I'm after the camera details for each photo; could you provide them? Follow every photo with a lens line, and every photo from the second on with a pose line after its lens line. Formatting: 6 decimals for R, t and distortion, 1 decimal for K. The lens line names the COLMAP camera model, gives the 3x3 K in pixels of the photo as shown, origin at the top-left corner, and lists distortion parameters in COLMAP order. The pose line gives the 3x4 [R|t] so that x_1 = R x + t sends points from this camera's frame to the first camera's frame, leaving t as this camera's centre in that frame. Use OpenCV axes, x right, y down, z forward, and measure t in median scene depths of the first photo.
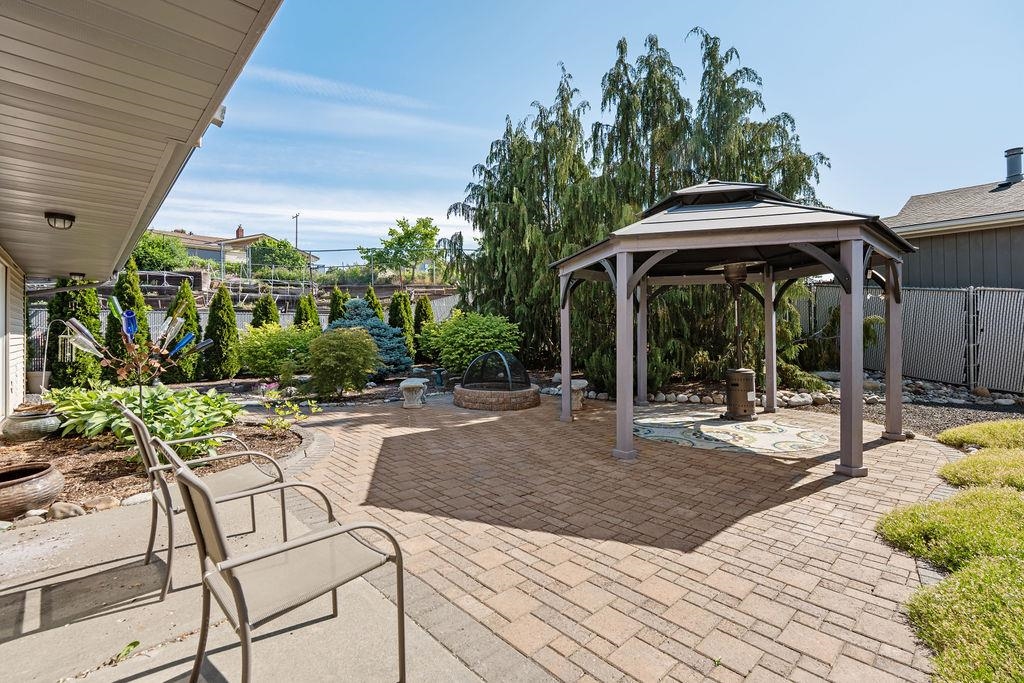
lens RADIAL K [[447.4, 0, 510.4], [0, 447.4, 335.7], [0, 0, 1]] dist [-0.006999, 0.001076]
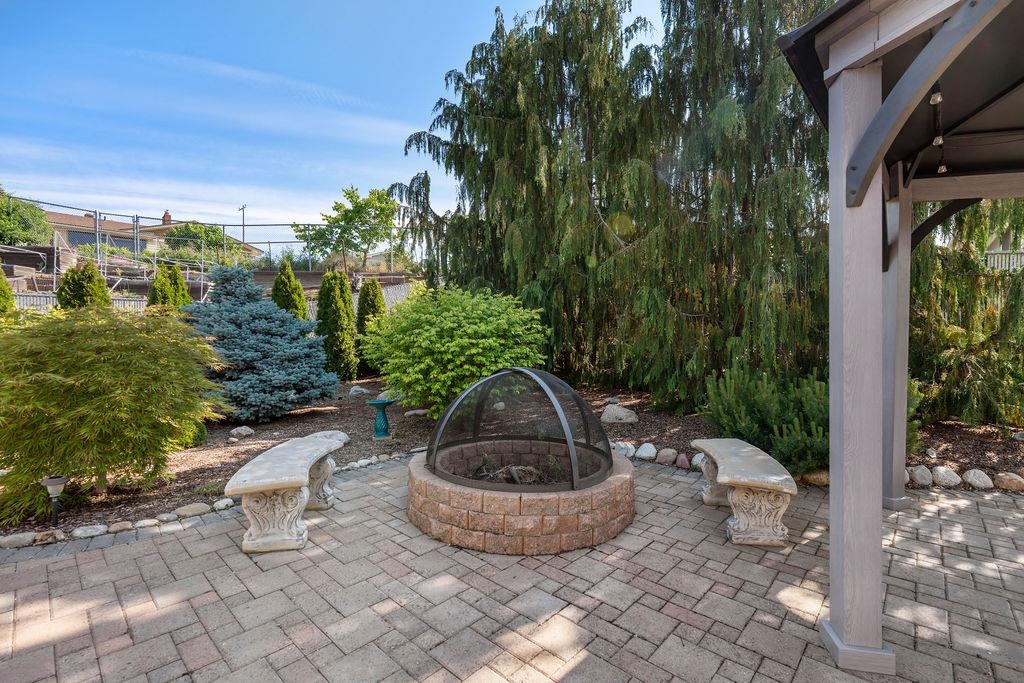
lens RADIAL K [[447.4, 0, 514.2], [0, 447.4, 344.2], [0, 0, 1]] dist [-0.006999, 0.001076]
pose [[0.996519, 0.001587, 0.083348, -0.036977], [-0.002277, 0.999964, 0.008181, 0.005511], [-0.083332, -0.008342, 0.996487, 0.336031]]
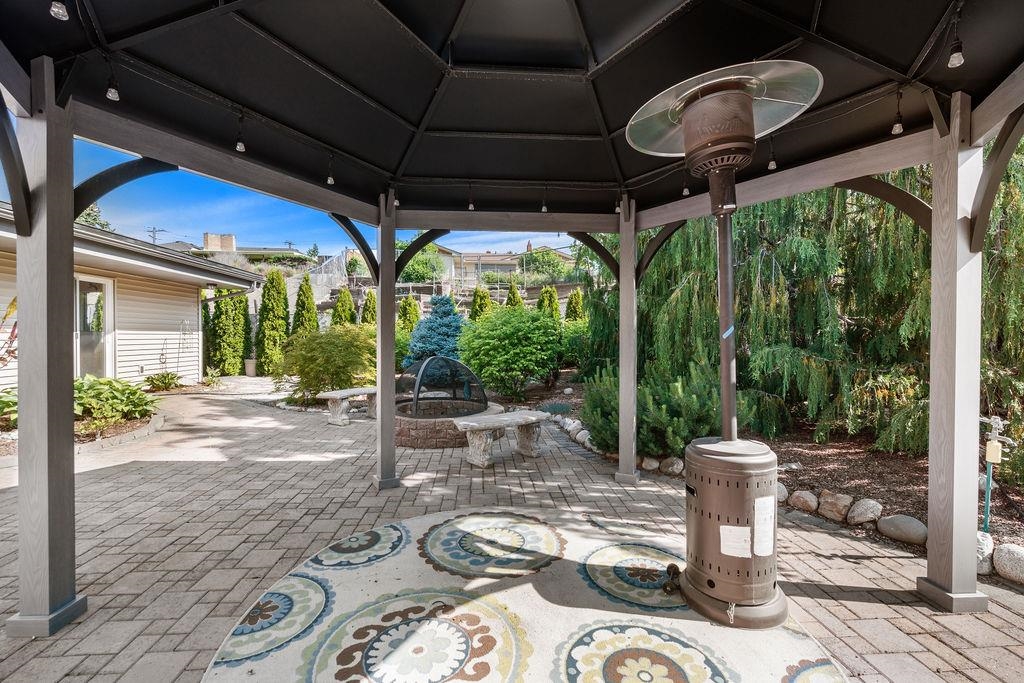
lens RADIAL K [[447.4, 0, 514.2], [0, 447.4, 343.8], [0, 0, 1]] dist [-0.006999, 0.001076]
pose [[0.789487, 0.016398, -0.613549, 0.262023], [-0.010279, 0.999856, 0.013496, 0.002723], [0.613682, -0.004348, 0.789542, 0.290834]]
